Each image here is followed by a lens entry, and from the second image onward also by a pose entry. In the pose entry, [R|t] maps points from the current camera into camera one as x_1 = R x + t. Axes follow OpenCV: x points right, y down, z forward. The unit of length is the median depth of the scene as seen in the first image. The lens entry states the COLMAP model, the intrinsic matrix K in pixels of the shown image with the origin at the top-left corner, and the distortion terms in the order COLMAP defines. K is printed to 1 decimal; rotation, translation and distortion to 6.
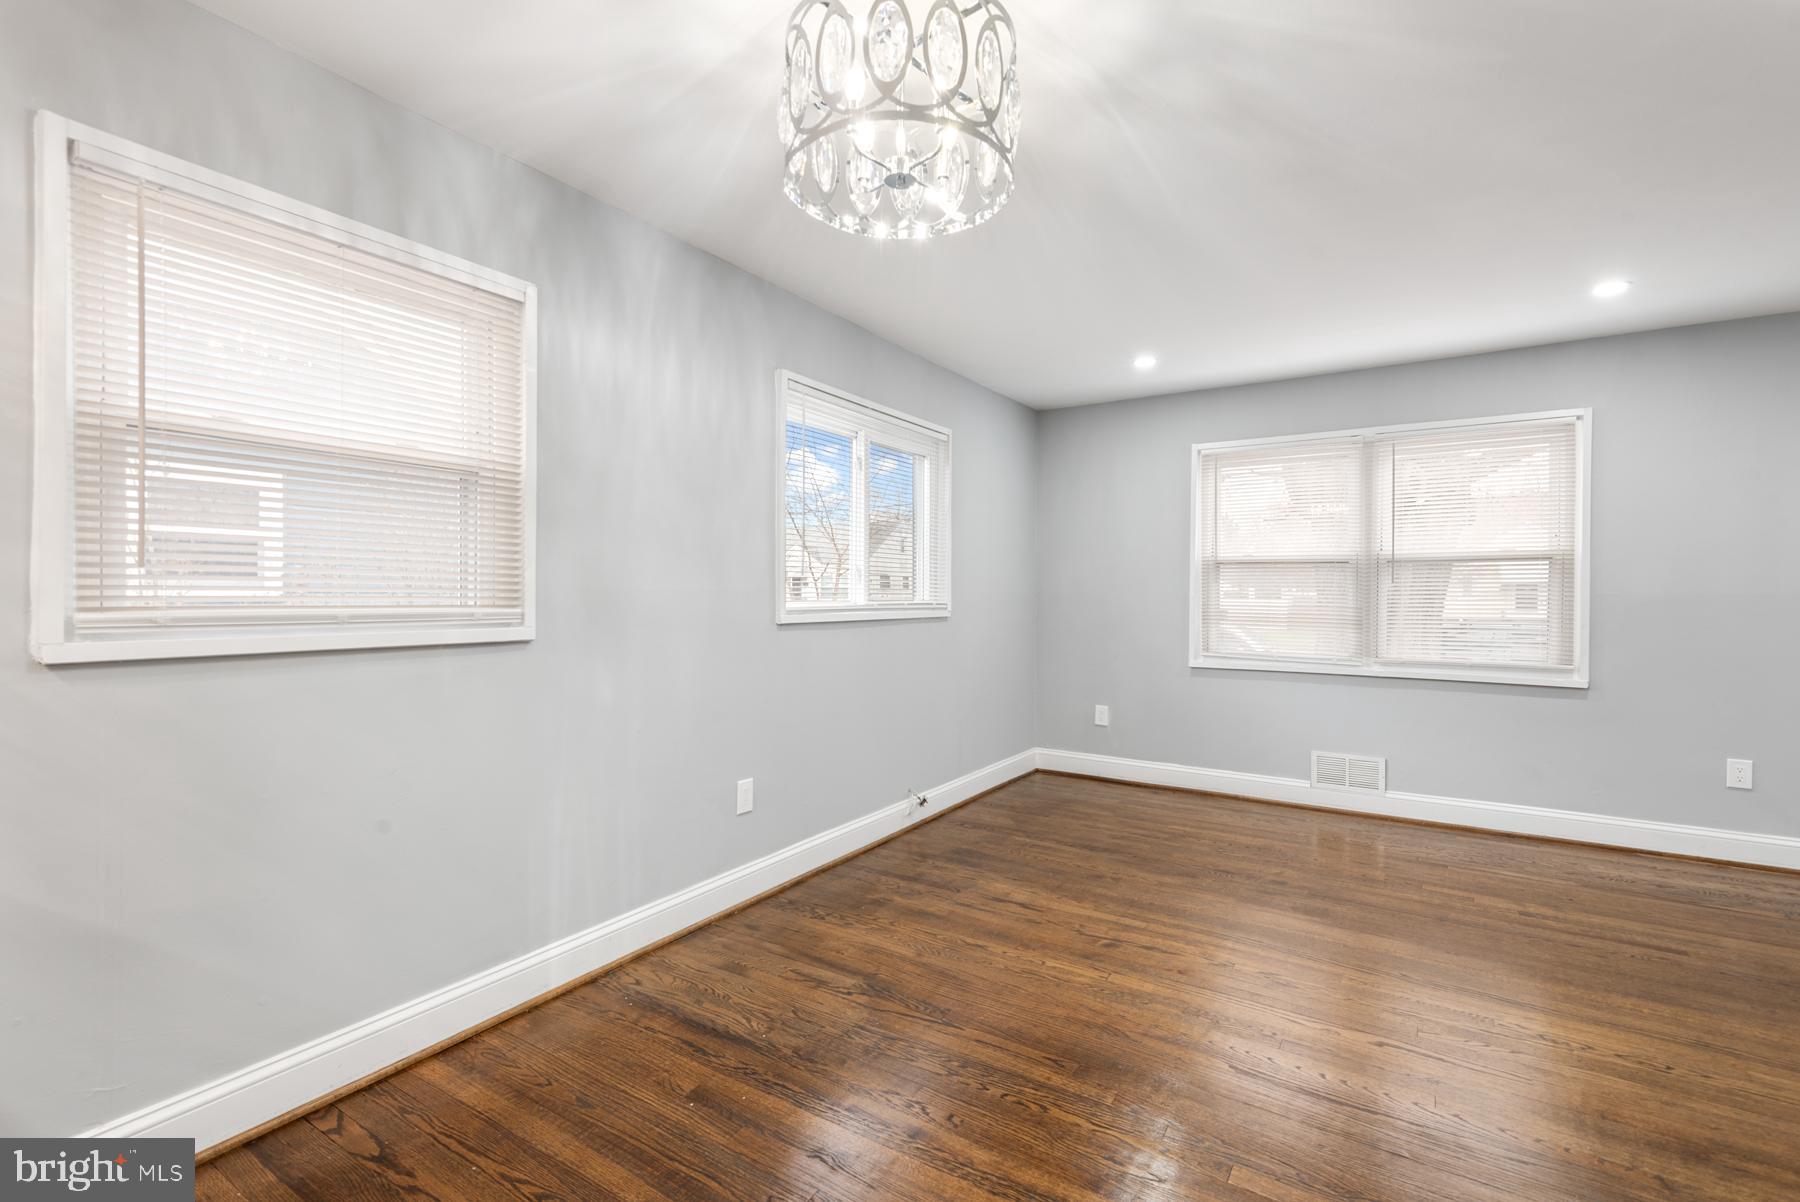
lens RADIAL K [[809.9, 0, 898.3], [0, 809.9, 598.3], [0, 0, 1]] dist [0.034964, -0.016318]
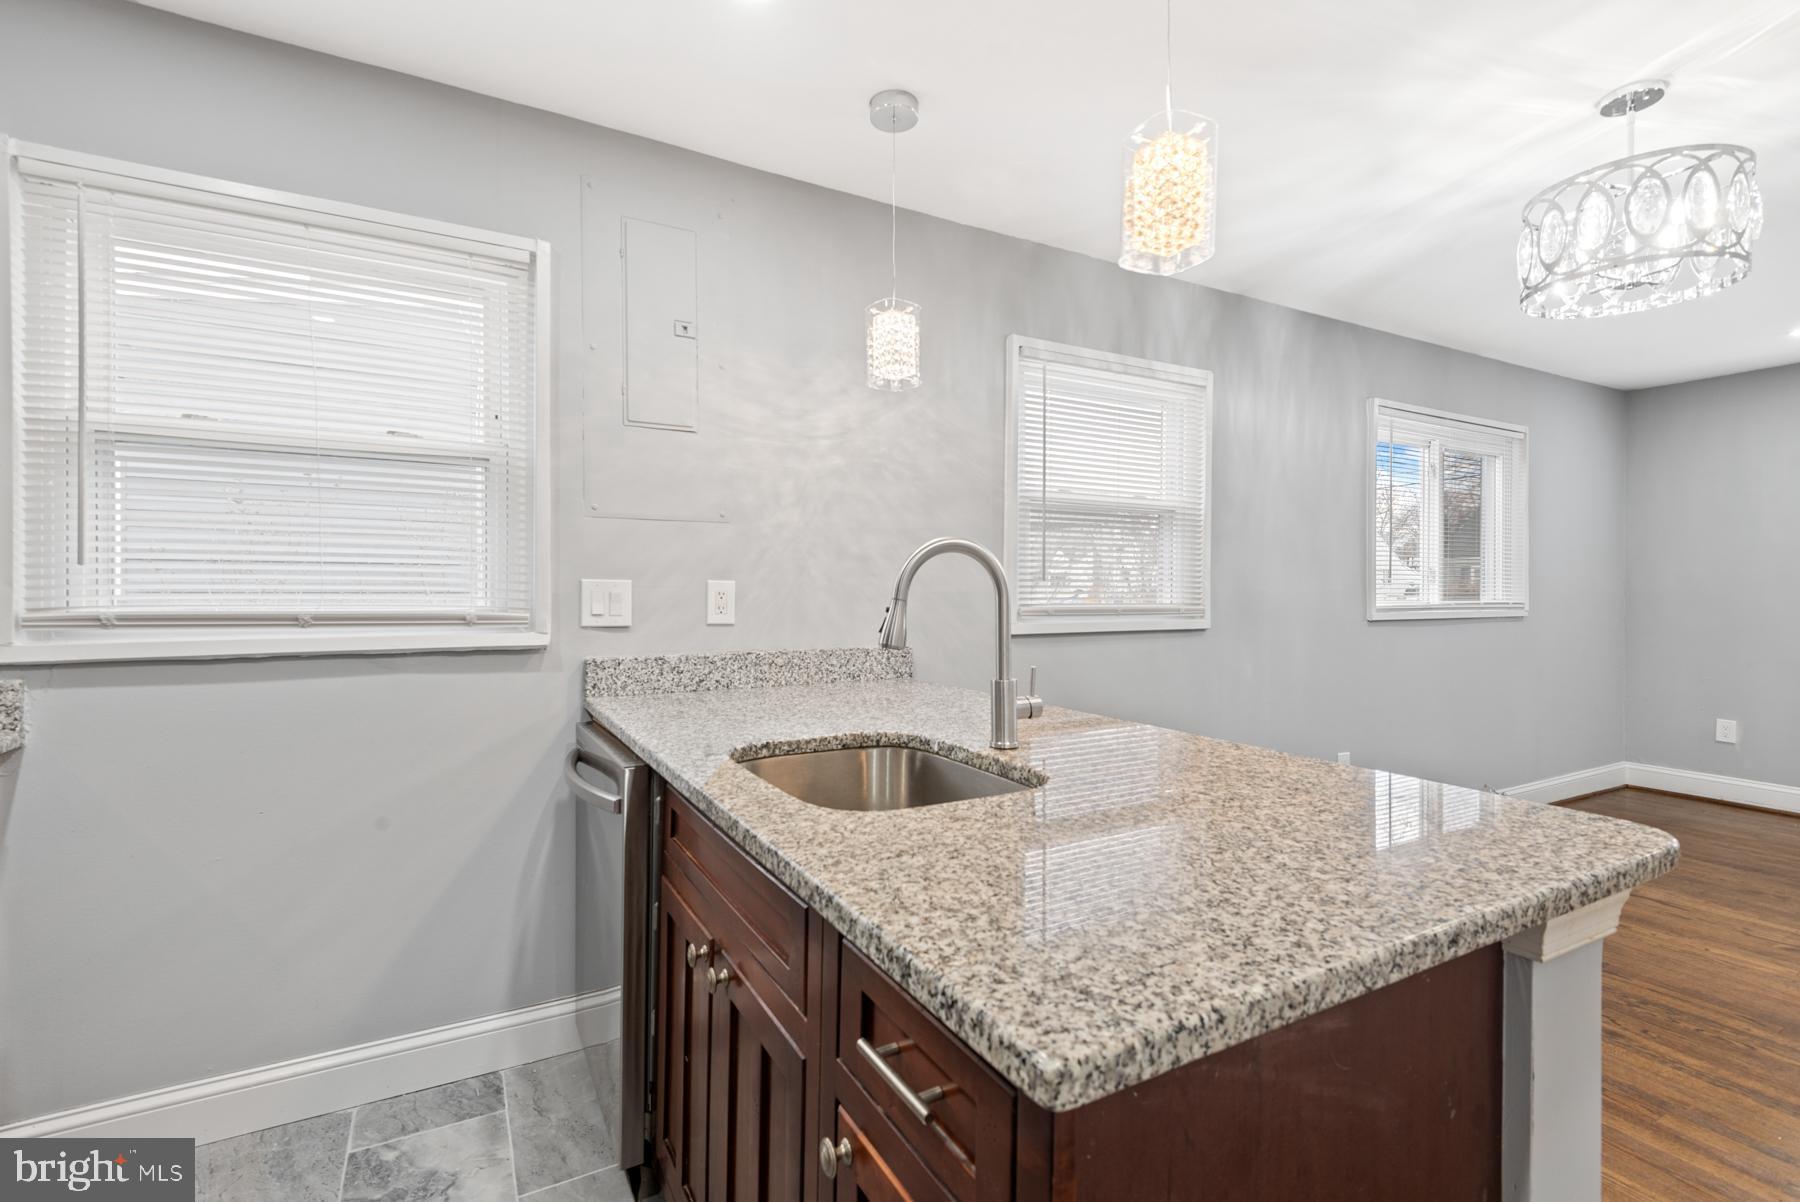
lens RADIAL K [[809.9, 0, 895.0], [0, 809.9, 591.8], [0, 0, 1]] dist [0.034964, -0.016318]
pose [[0.881205, -0.001570, -0.472732, -0.190932], [-0.000075, 0.999994, -0.003462, -0.004584], [0.472735, 0.003086, 0.881199, -0.335980]]
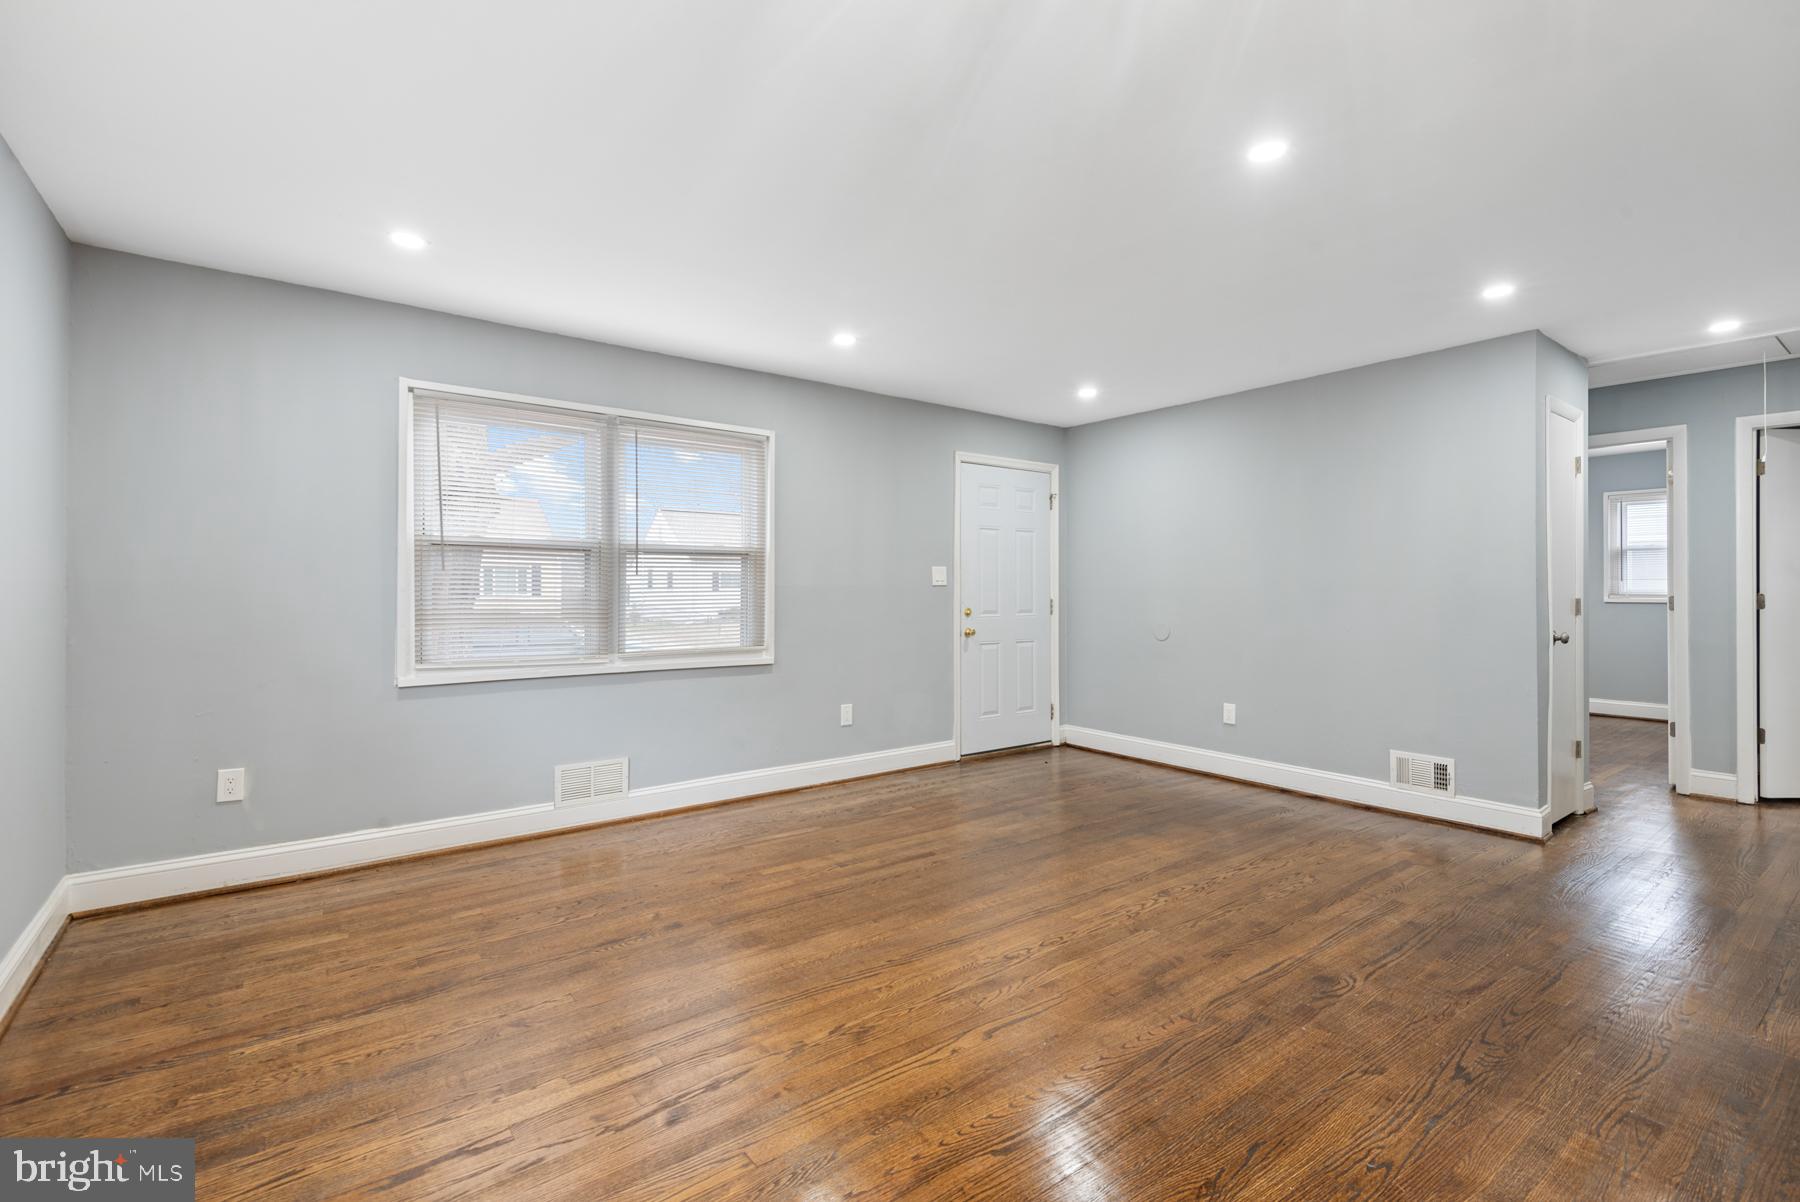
lens RADIAL K [[809.9, 0, 903.0], [0, 809.9, 582.5], [0, 0, 1]] dist [0.034964, -0.016318]
pose [[0.333354, 0.004097, 0.942793, -0.259647], [0.004656, 0.999971, -0.005992, -0.001496], [-0.942790, 0.006388, 0.333325, 0.508940]]
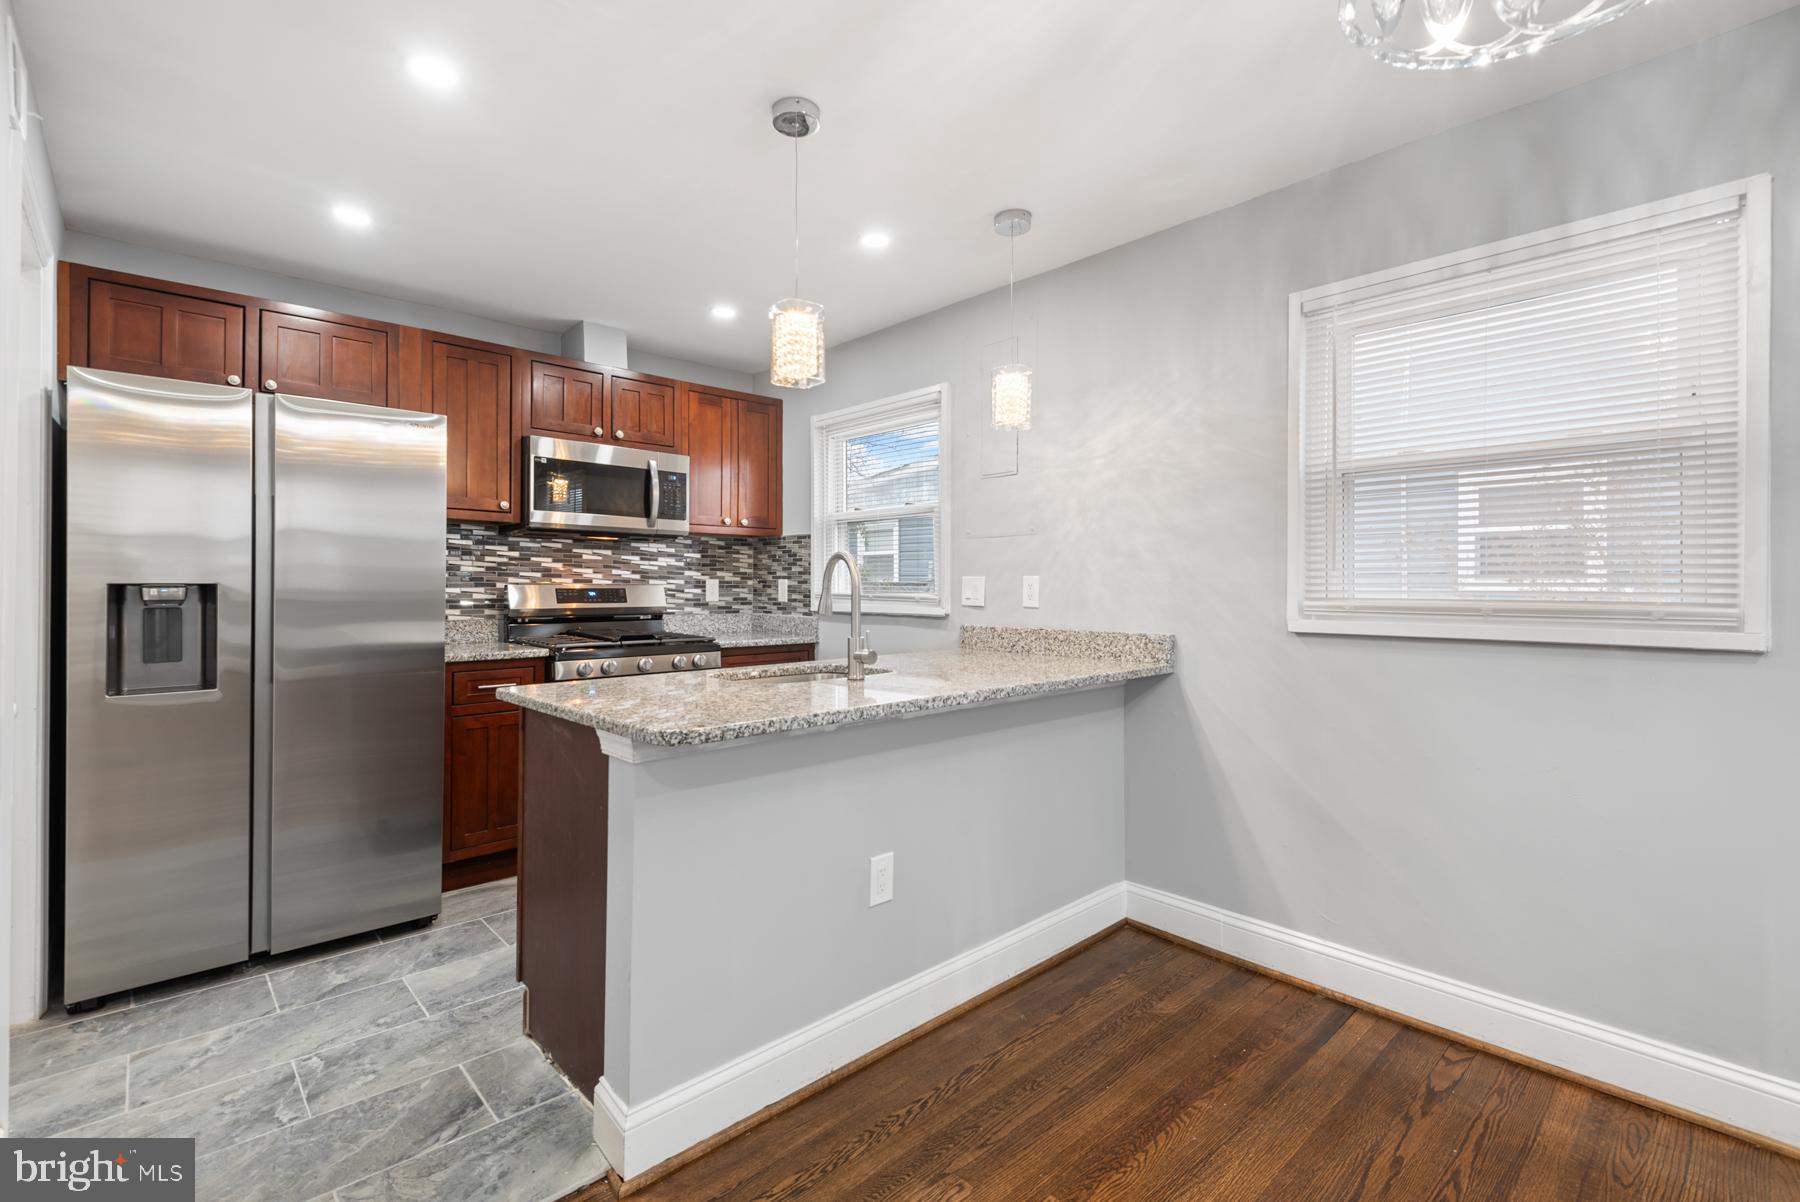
lens RADIAL K [[809.9, 0, 905.4], [0, 809.9, 585.1], [0, 0, 1]] dist [0.034964, -0.016318]
pose [[-0.241926, -0.003728, -0.970288, 0.338487], [-0.004968, 0.999984, -0.002603, -0.002542], [0.970282, 0.004191, -0.241940, 0.305618]]
